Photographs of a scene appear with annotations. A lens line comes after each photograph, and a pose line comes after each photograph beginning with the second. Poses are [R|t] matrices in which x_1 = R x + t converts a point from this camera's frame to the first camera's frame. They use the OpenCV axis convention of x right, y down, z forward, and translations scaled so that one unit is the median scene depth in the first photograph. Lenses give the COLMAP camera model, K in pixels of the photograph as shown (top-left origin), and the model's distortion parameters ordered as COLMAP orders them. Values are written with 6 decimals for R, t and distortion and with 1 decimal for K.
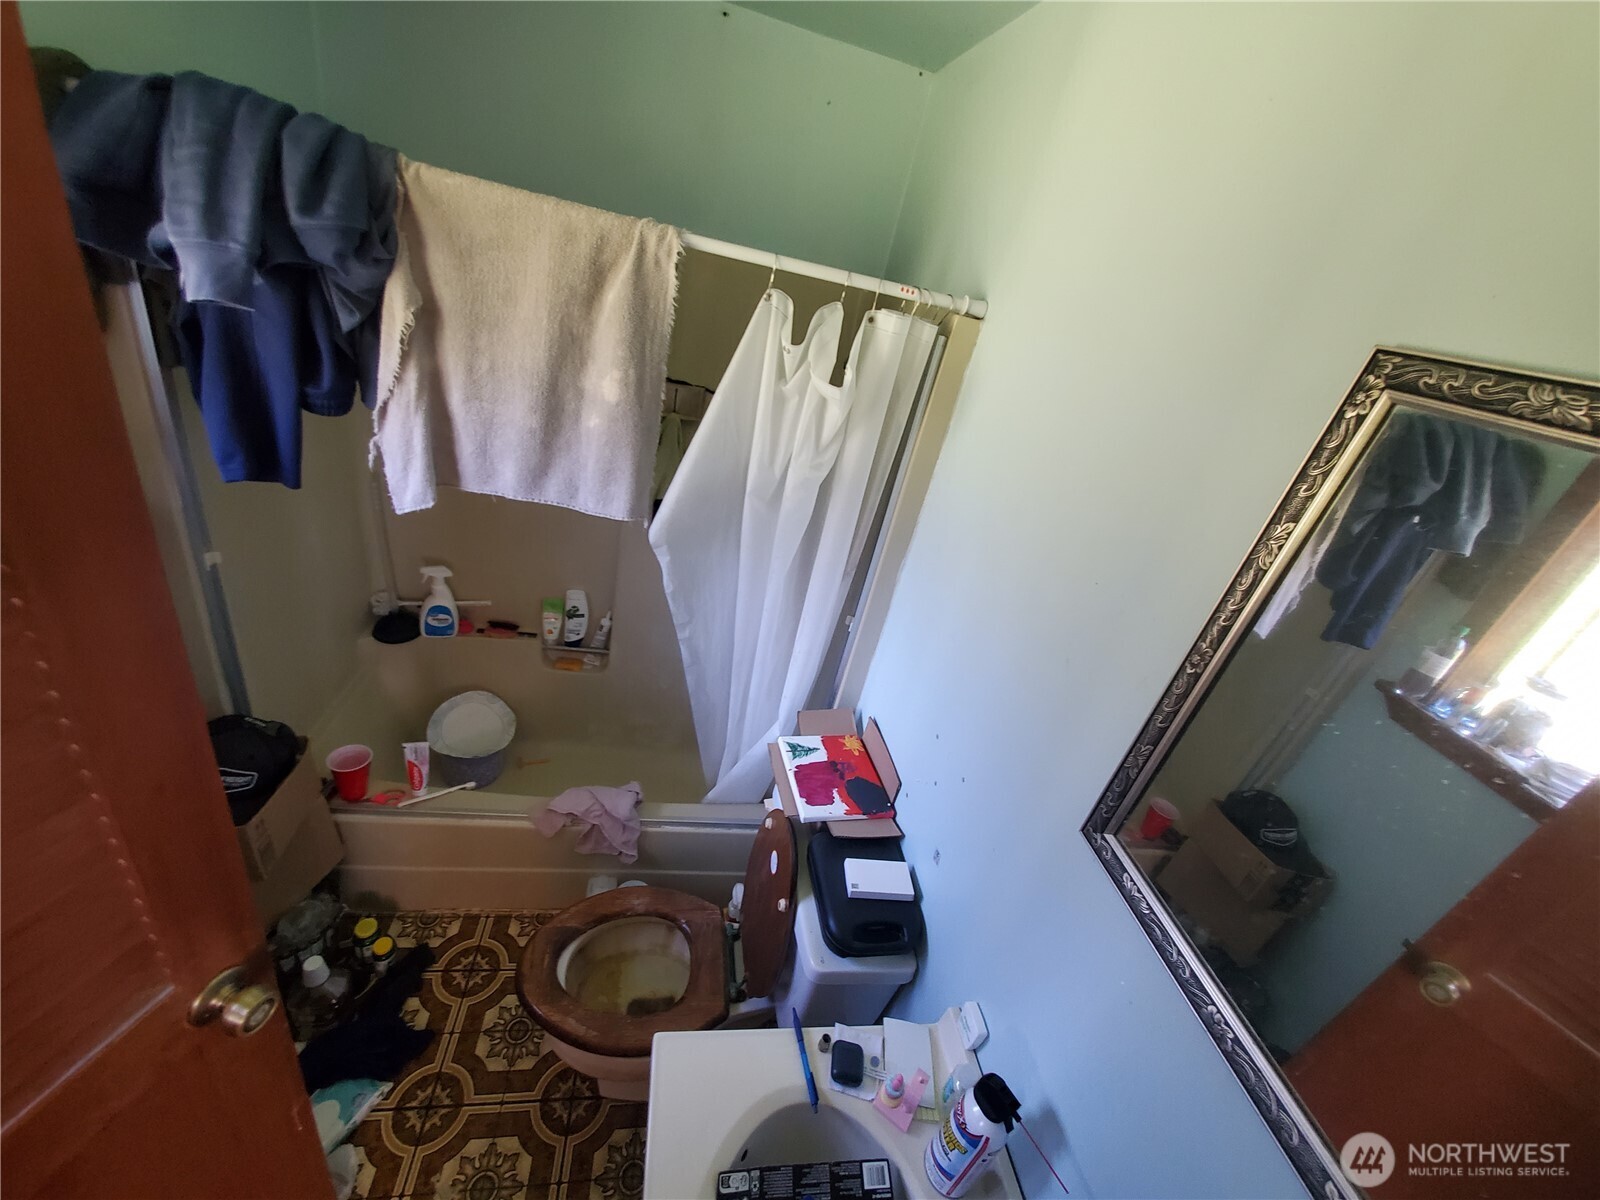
lens RADIAL K [[631.7, 0, 800.0], [0, 631.7, 600.0], [0, 0, 1]] dist [0.000801, -0.000276]
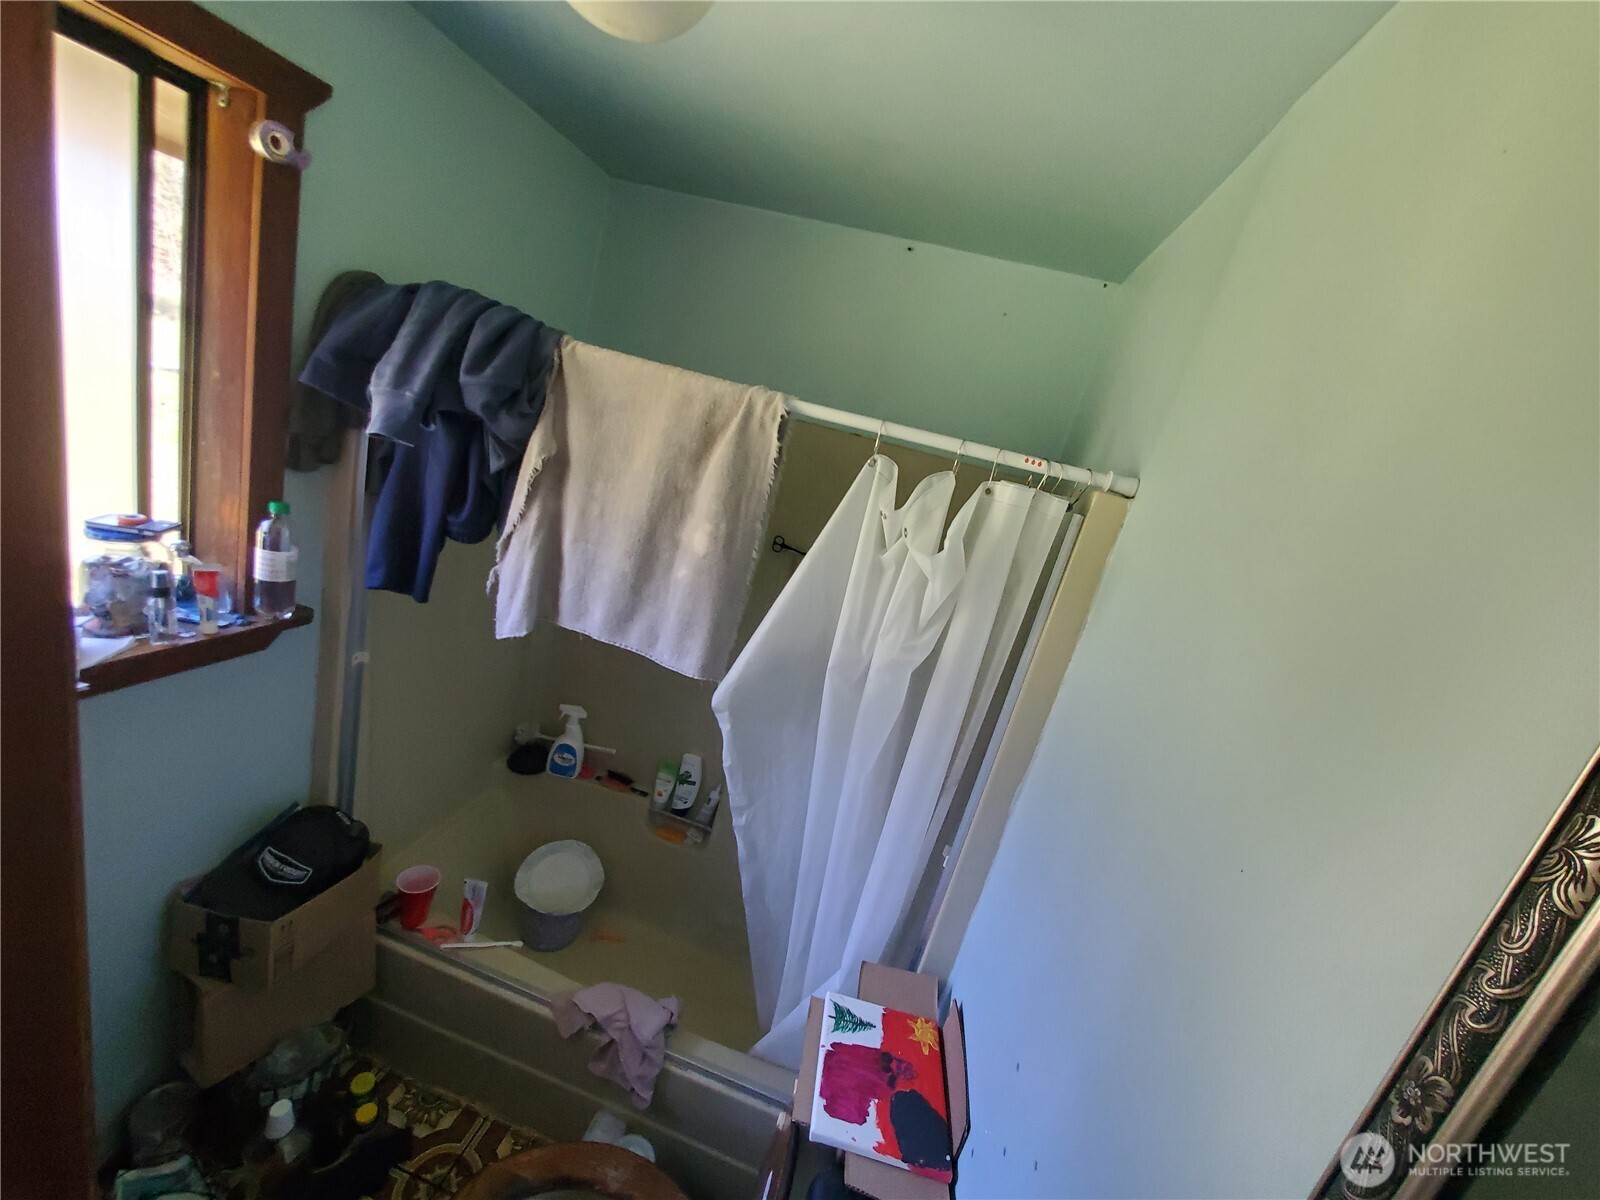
lens RADIAL K [[631.5, 0, 800.0], [0, 631.5, 600.0], [0, 0, 1]] dist [0.011669, -0.006855]
pose [[0.936820, 0.105222, -0.333612, 0.175227], [-0.203007, 0.940197, -0.273527, -0.012838], [0.284881, 0.323971, 0.902156, 0.188807]]
